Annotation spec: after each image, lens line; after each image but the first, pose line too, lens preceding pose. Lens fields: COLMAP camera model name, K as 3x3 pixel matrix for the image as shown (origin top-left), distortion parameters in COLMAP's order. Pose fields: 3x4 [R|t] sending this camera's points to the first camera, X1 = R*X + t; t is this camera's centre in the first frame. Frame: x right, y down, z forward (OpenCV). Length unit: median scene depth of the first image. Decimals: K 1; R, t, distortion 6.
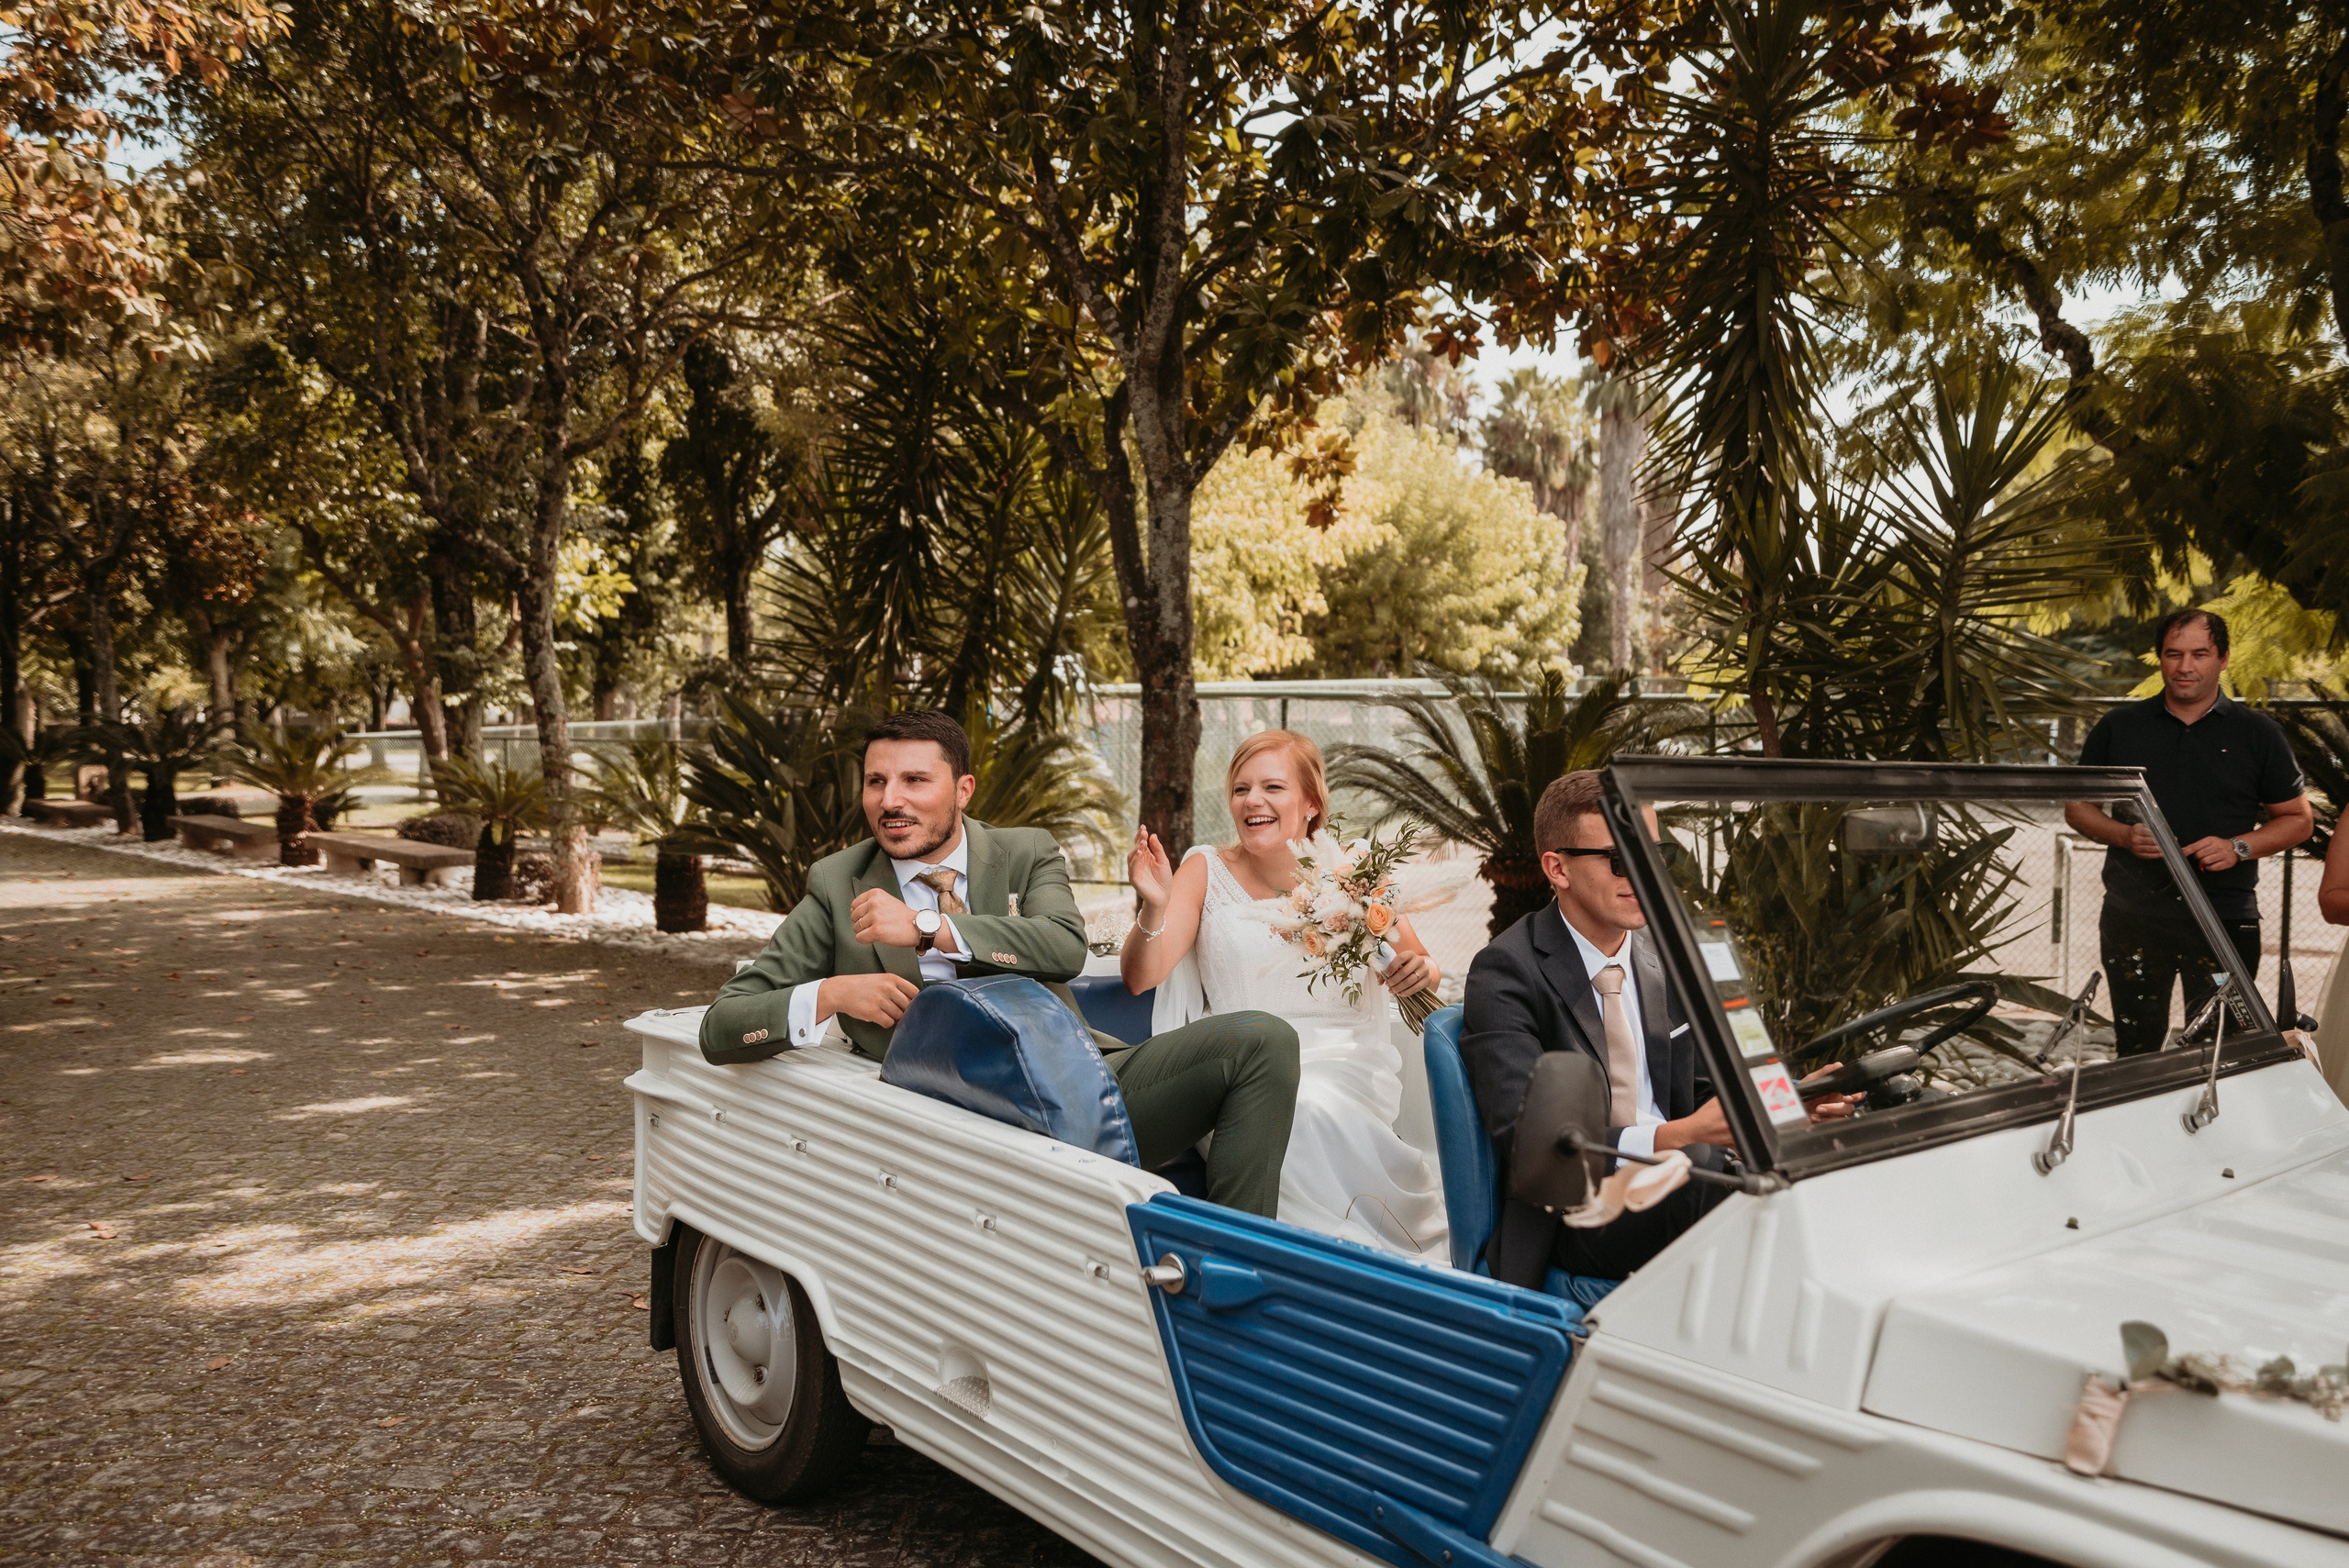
lens RADIAL K [[1774.1, 0, 1180.4], [0, 1774.1, 811.1], [0, 0, 1]] dist [-0.029475, 0.039844]
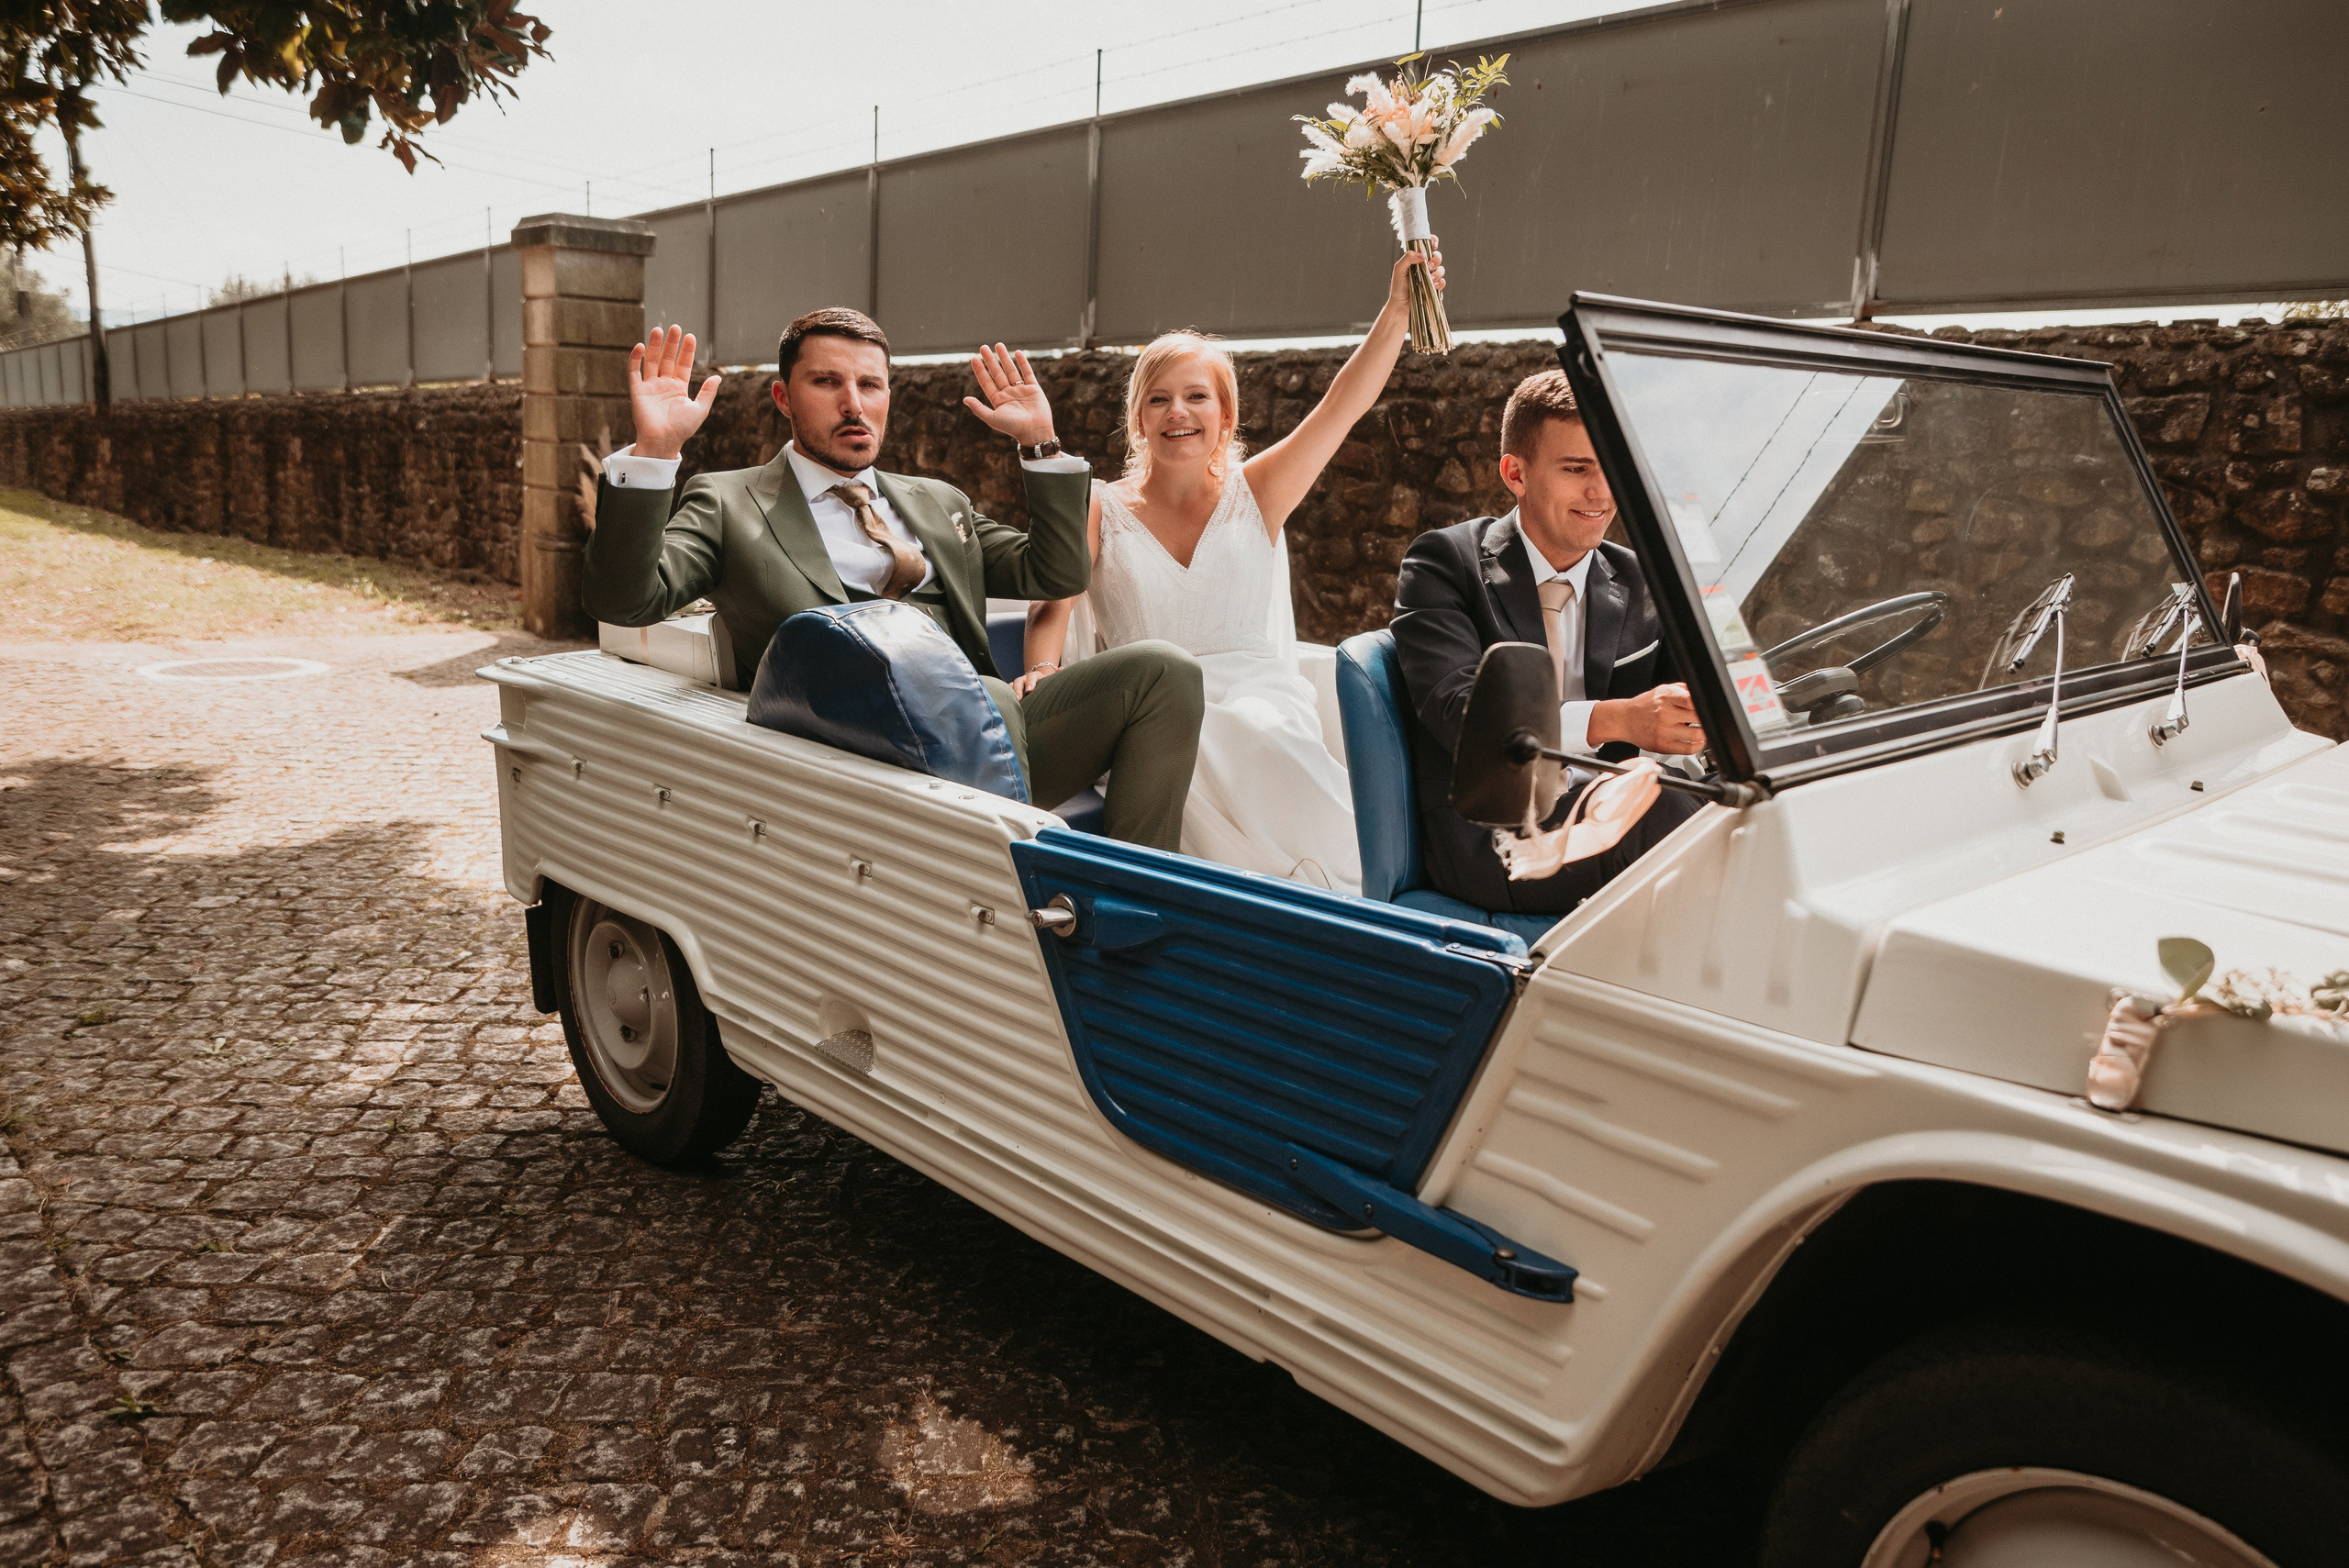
lens RADIAL K [[1697.1, 0, 1174.9], [0, 1697.1, 794.1], [0, 0, 1]] dist [-0.075947, 0.058691]
pose [[0.998664, -0.017824, 0.048502, 0.006882], [0.009106, 0.984642, 0.174350, 0.030491], [-0.050865, -0.173676, 0.983488, 0.096949]]
